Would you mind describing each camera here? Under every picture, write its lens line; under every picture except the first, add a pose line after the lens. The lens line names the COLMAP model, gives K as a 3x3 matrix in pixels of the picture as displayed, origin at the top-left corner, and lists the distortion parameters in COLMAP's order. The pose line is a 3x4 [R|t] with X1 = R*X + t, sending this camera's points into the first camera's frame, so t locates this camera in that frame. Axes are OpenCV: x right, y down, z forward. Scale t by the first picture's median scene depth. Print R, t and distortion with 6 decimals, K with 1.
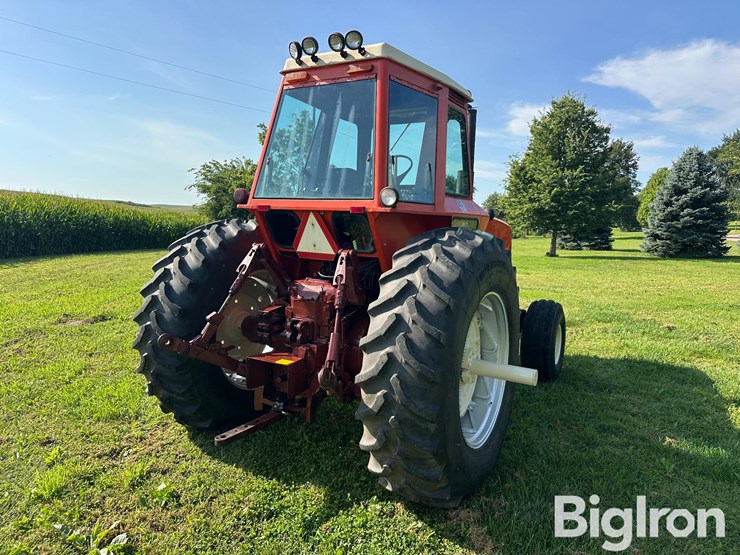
lens RADIAL K [[522.3, 0, 370.4], [0, 522.3, 290.1], [0, 0, 1]] dist [0.048165, -0.082108]
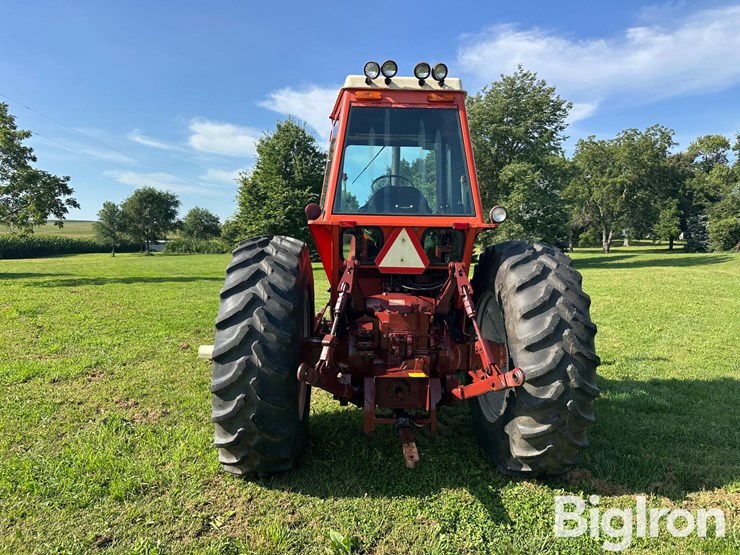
lens RADIAL K [[524.4, 0, 370.0], [0, 524.4, 277.5], [0, 0, 1]] dist [0.073610, -0.003692]
pose [[0.836403, -0.049506, 0.545875, -0.098782], [0.078767, 0.996432, -0.030321, -0.003361], [-0.542426, 0.068357, 0.837318, 0.023006]]
